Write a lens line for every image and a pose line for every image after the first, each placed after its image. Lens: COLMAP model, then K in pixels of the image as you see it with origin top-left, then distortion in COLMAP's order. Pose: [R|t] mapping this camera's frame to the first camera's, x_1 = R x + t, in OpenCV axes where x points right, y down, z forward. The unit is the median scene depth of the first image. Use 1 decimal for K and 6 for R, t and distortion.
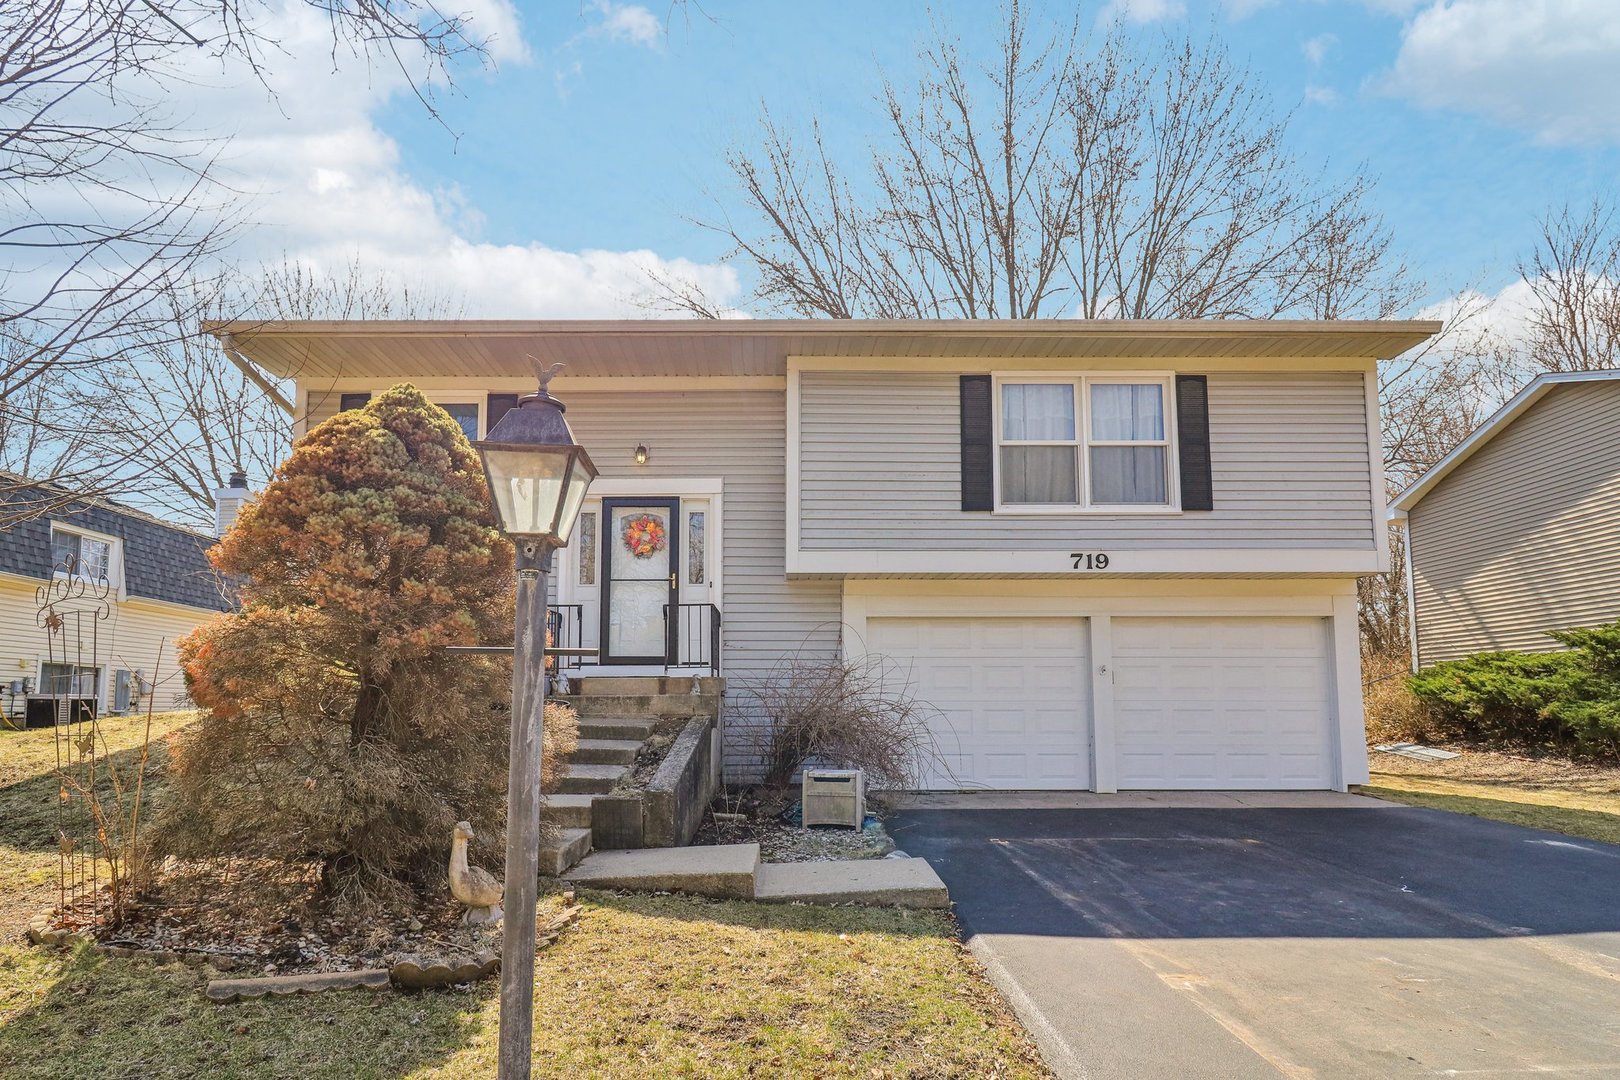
lens RADIAL K [[842.7, 0, 755.2], [0, 842.7, 542.1], [0, 0, 1]] dist [-0.004082, -0.000526]
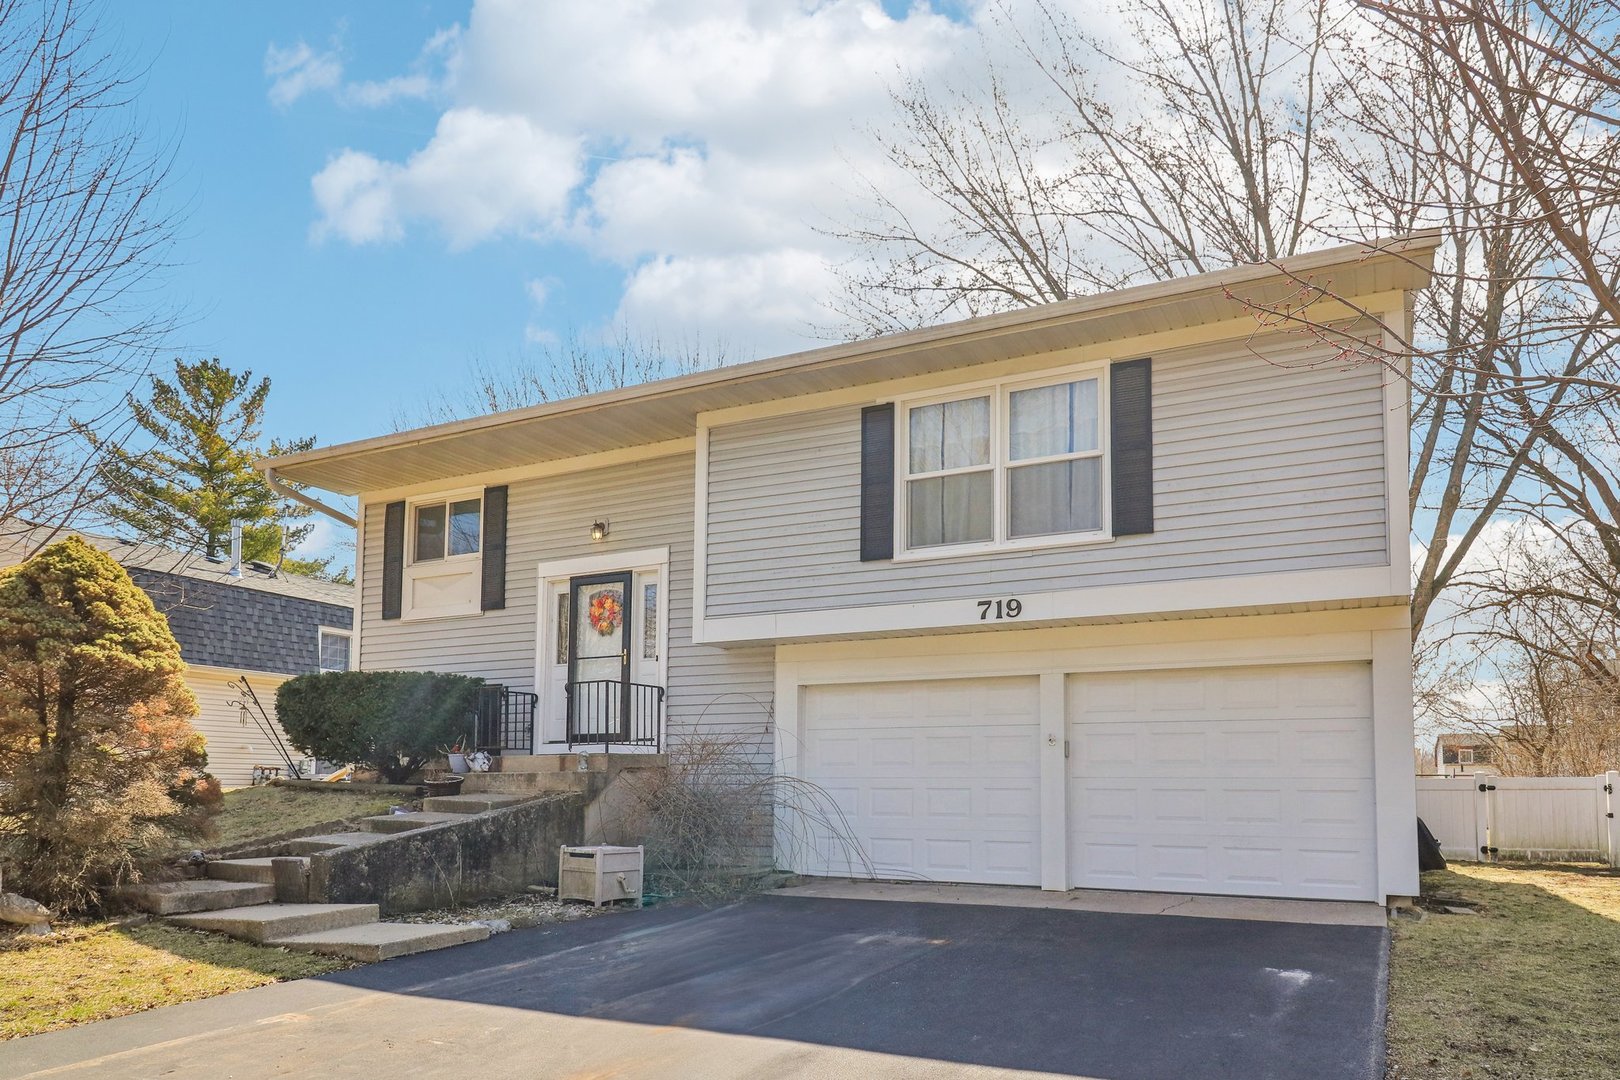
lens RADIAL K [[1004.0, 0, 809.5], [0, 1004.0, 599.5], [0, 0, 1]] dist [0.002462, -0.000339]
pose [[0.905304, -0.075117, -0.418070, 0.620255], [0.078036, 0.996899, -0.010135, 0.008444], [0.417534, -0.023449, 0.908358, 0.024431]]
